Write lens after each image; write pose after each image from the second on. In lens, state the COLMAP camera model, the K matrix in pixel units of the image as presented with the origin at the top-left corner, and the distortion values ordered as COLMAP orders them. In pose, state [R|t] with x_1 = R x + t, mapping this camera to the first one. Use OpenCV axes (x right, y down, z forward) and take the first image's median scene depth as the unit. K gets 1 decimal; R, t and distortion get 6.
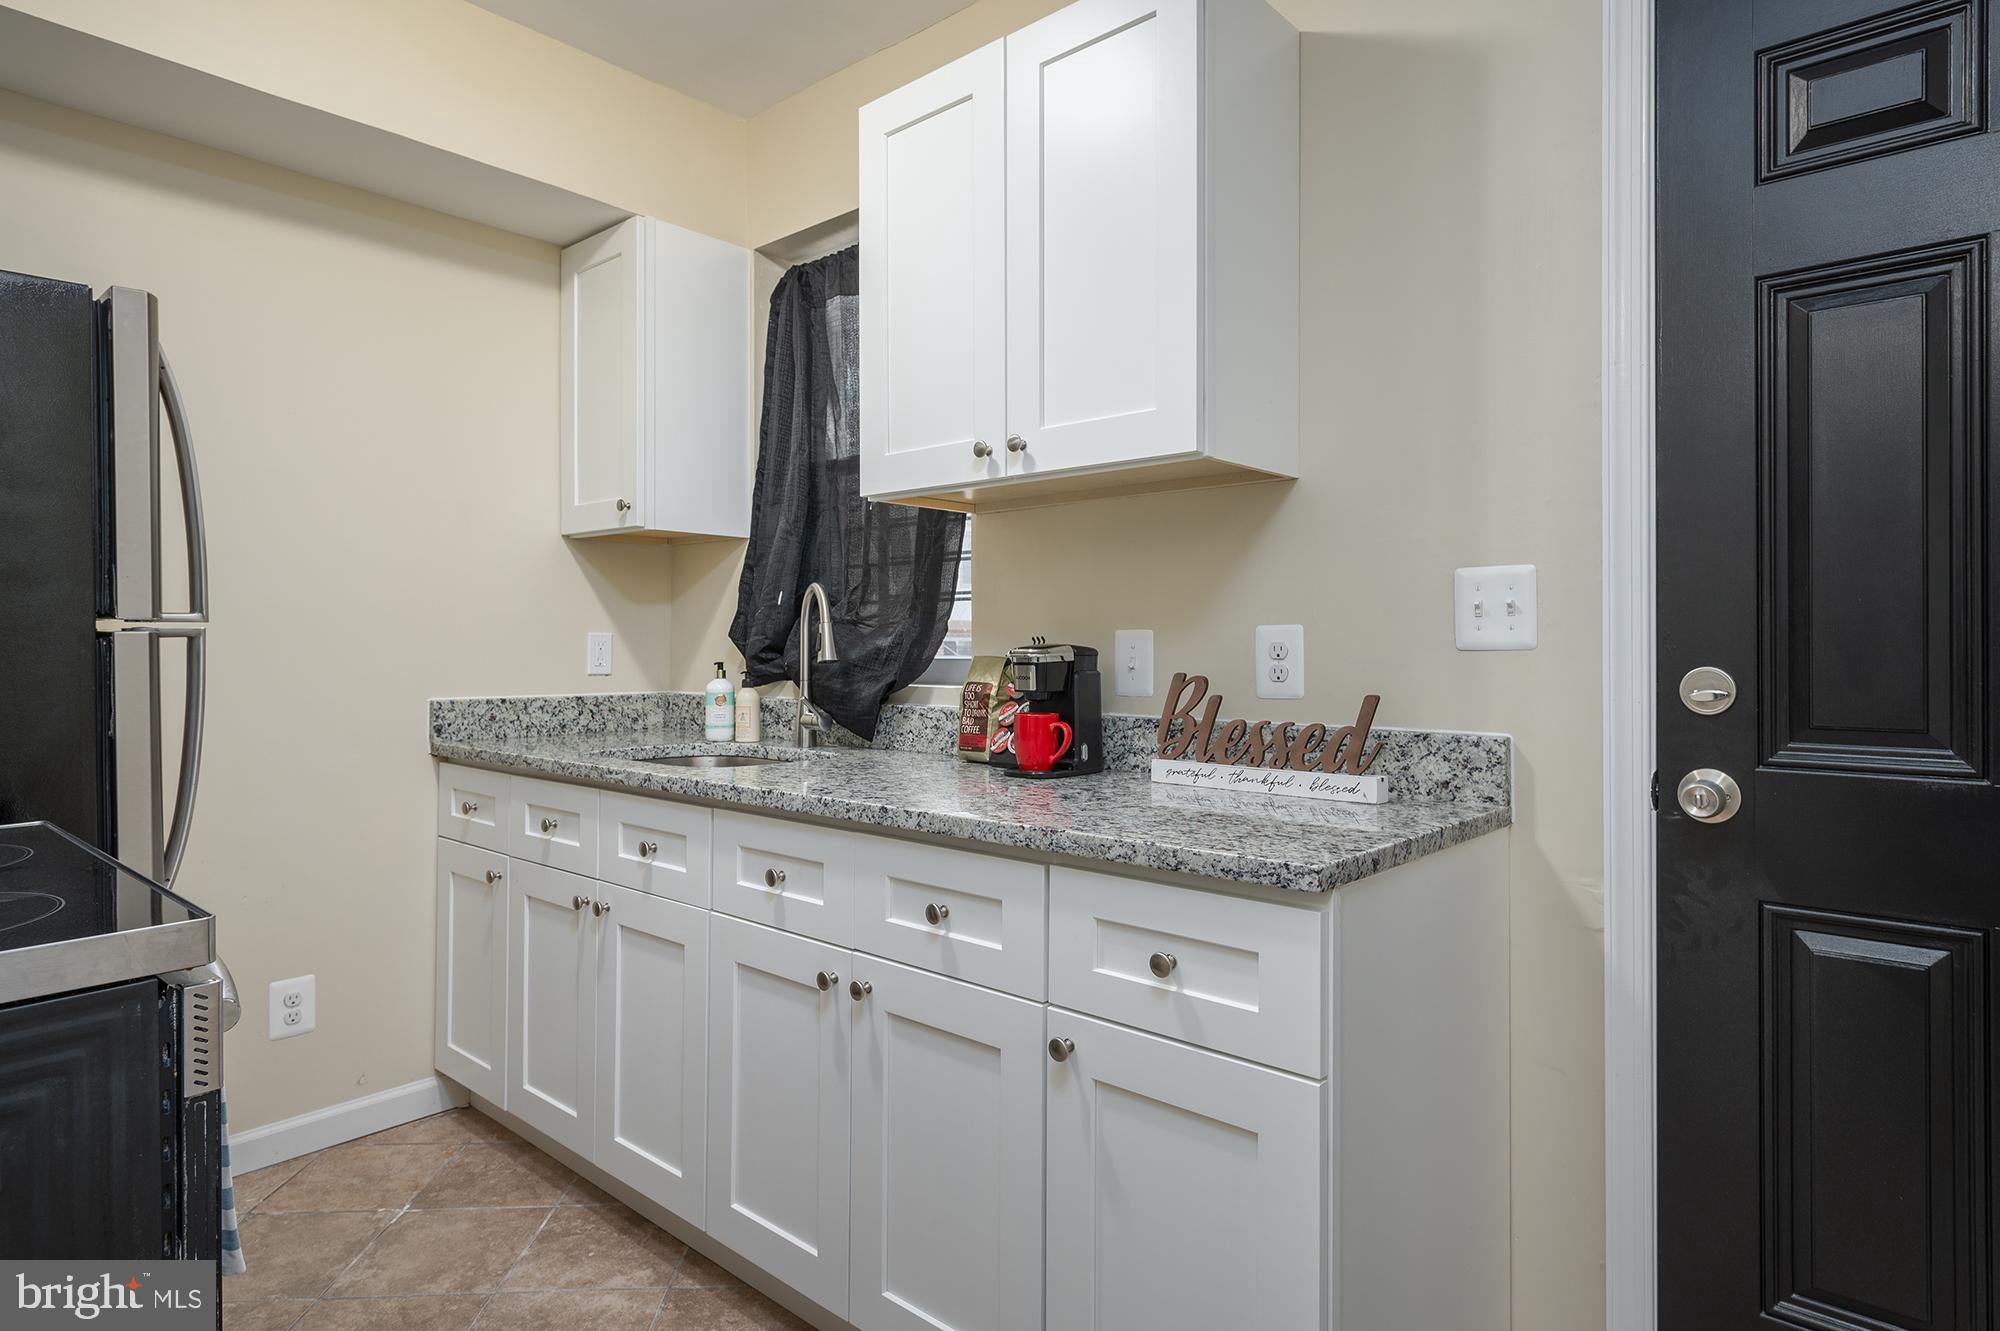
lens RADIAL K [[1066.2, 0, 990.5], [0, 1066.2, 641.4], [0, 0, 1]] dist [0.003004, -0.000142]
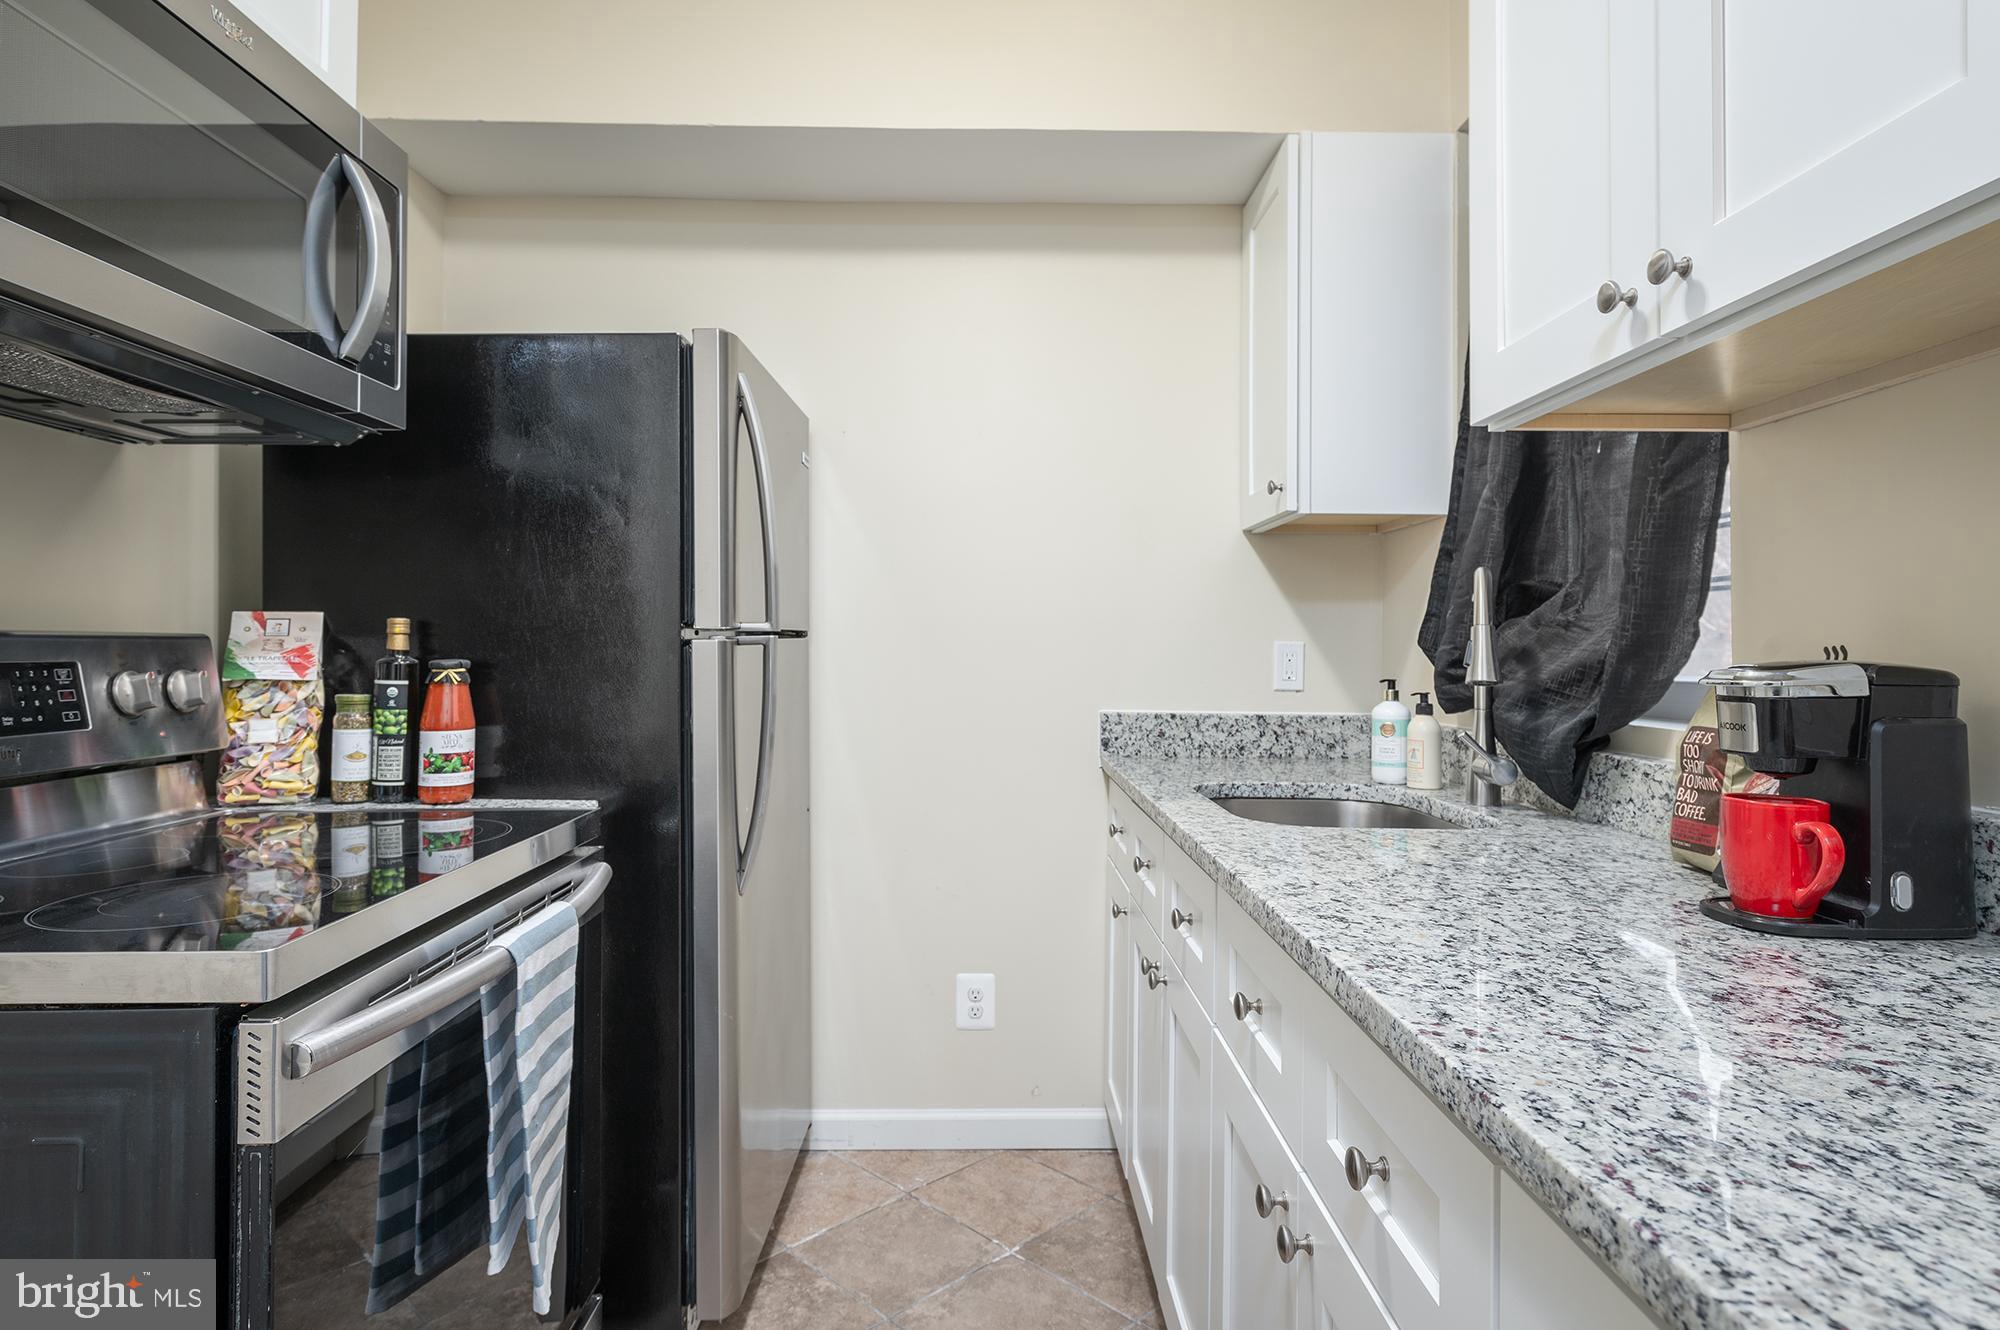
lens RADIAL K [[1066.2, 0, 1013.9], [0, 1066.2, 629.0], [0, 0, 1]] dist [0.003004, -0.000142]
pose [[0.676883, -0.010244, -0.736019, 0.155225], [-0.005746, 0.999799, -0.019199, -0.000382], [0.736068, 0.017225, 0.676688, 0.354962]]
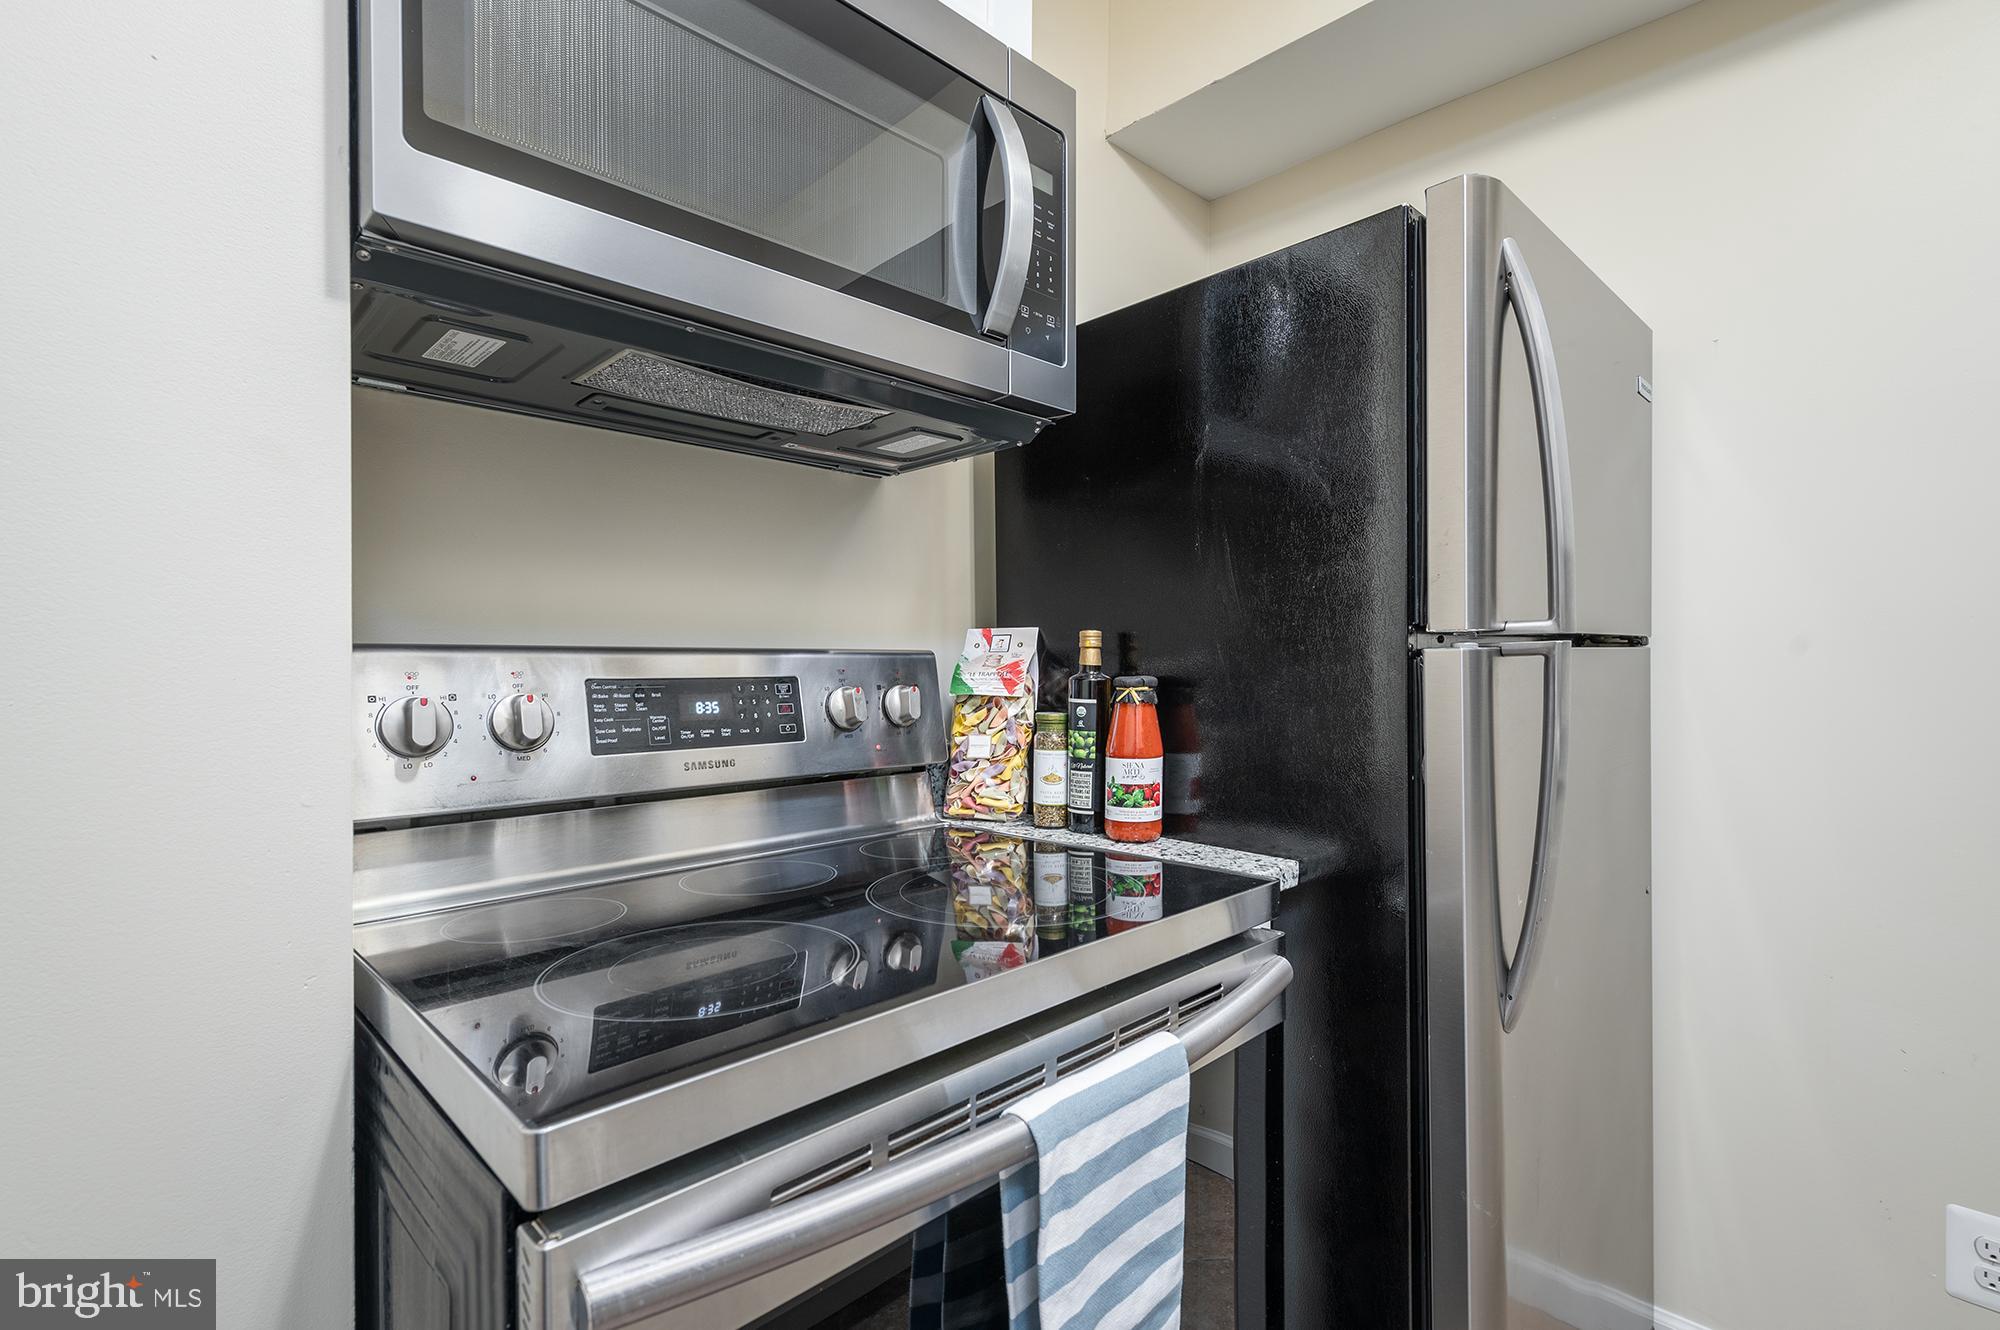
lens RADIAL K [[915.5, 0, 1009.3], [0, 915.5, 683.0], [0, 0, 1]] dist [0.003320, 0.001252]
pose [[-0.081571, 0.021664, -0.996432, -0.104356], [-0.000470, 0.999763, 0.021775, 0.001009], [0.996667, 0.002244, -0.081541, 0.540737]]
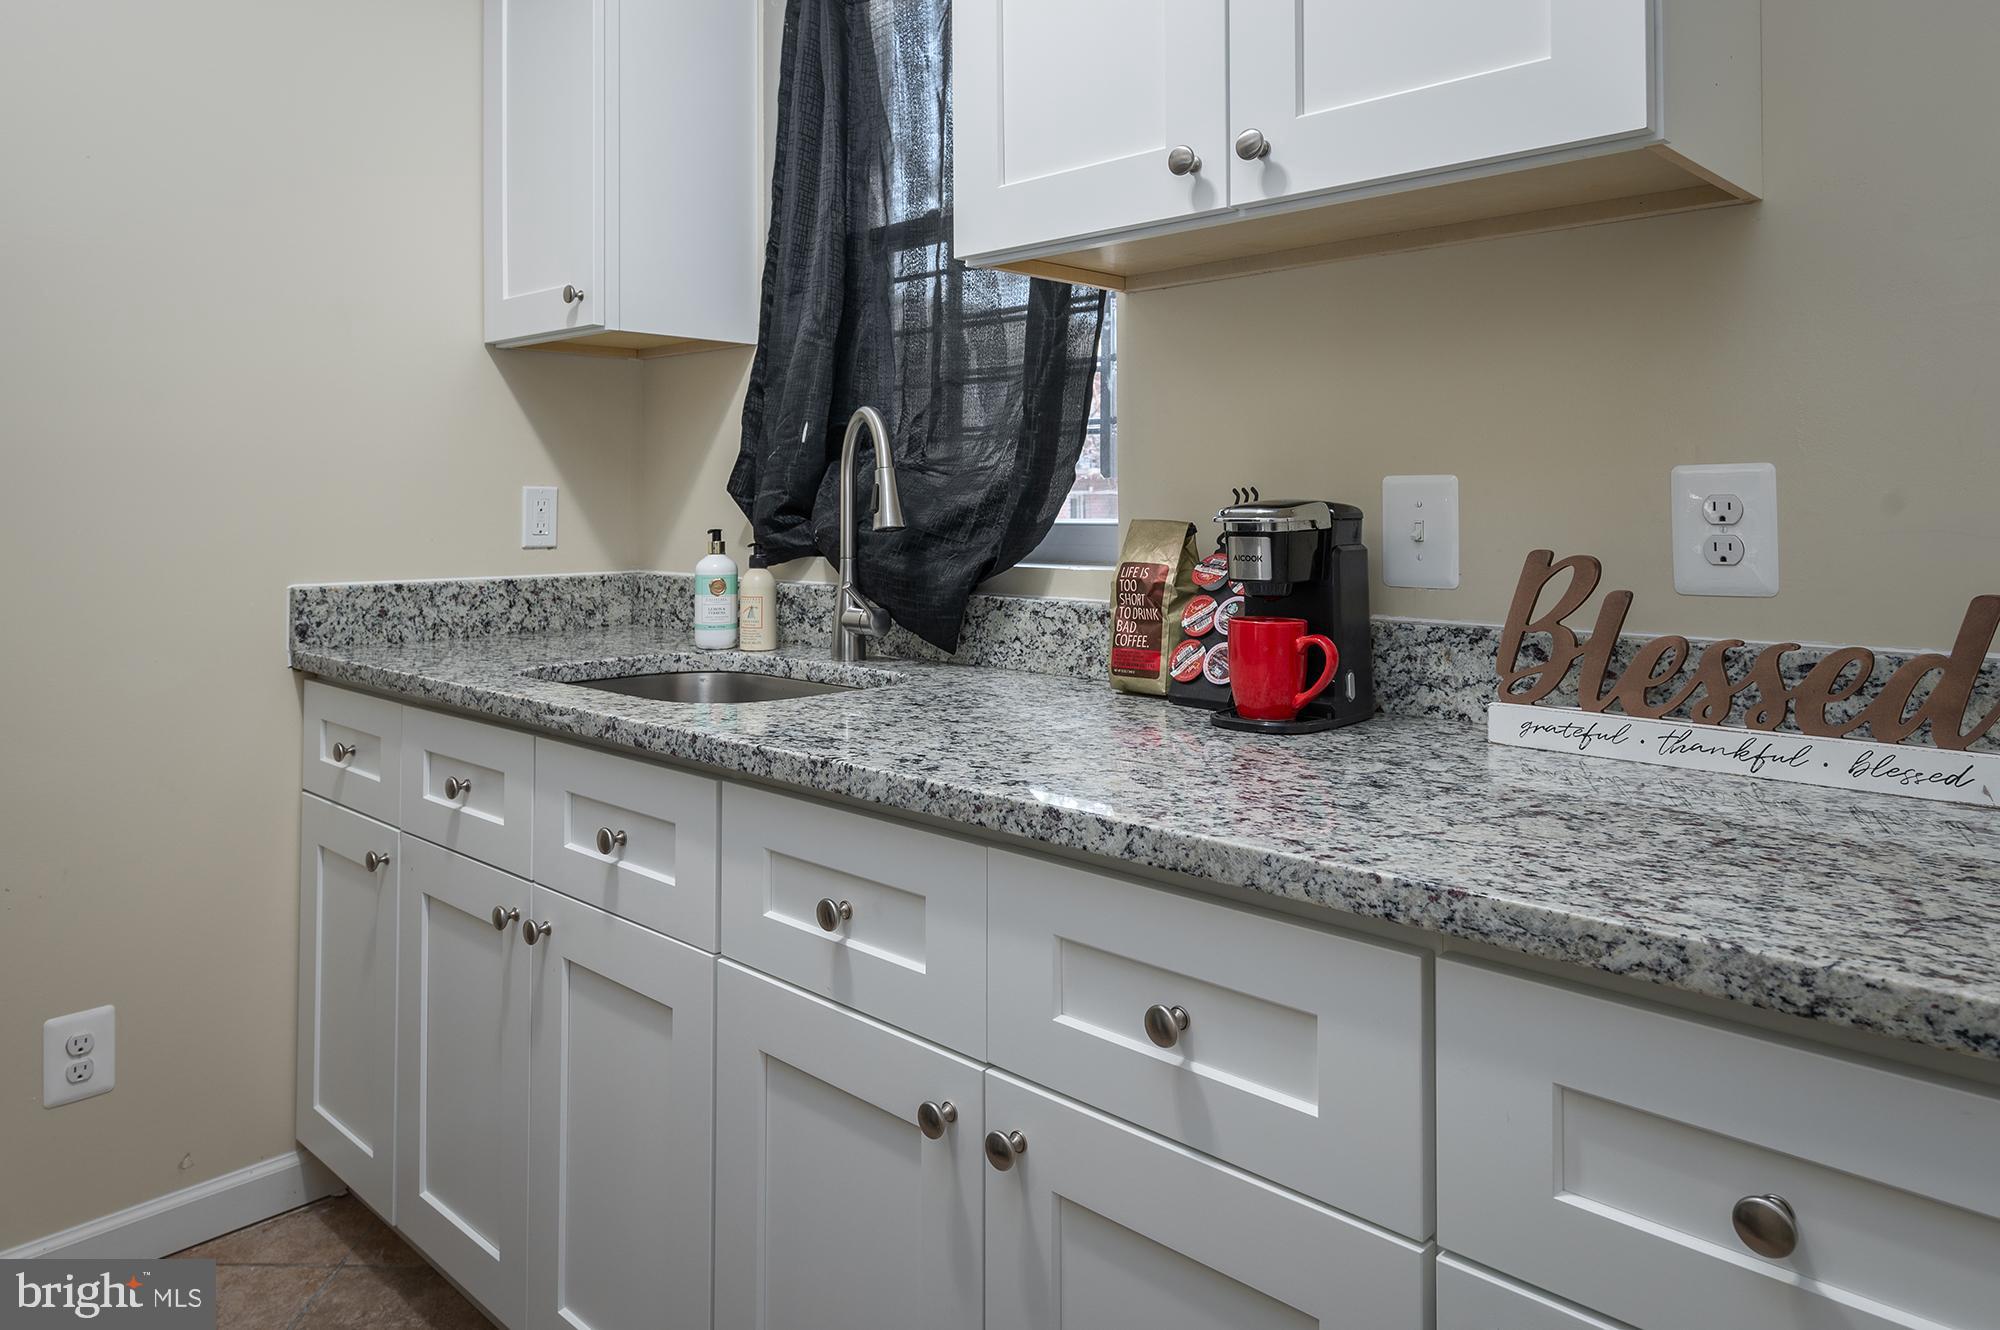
lens RADIAL K [[1287.5, 0, 937.5], [0, 1287.5, 480.1], [0, 0, 1]] dist [0.004437, -0.000645]
pose [[0.998296, -0.005153, -0.058131, -0.086083], [0.004355, 0.999895, -0.013854, 0.000676], [0.058196, 0.013578, 0.998213, 0.257529]]
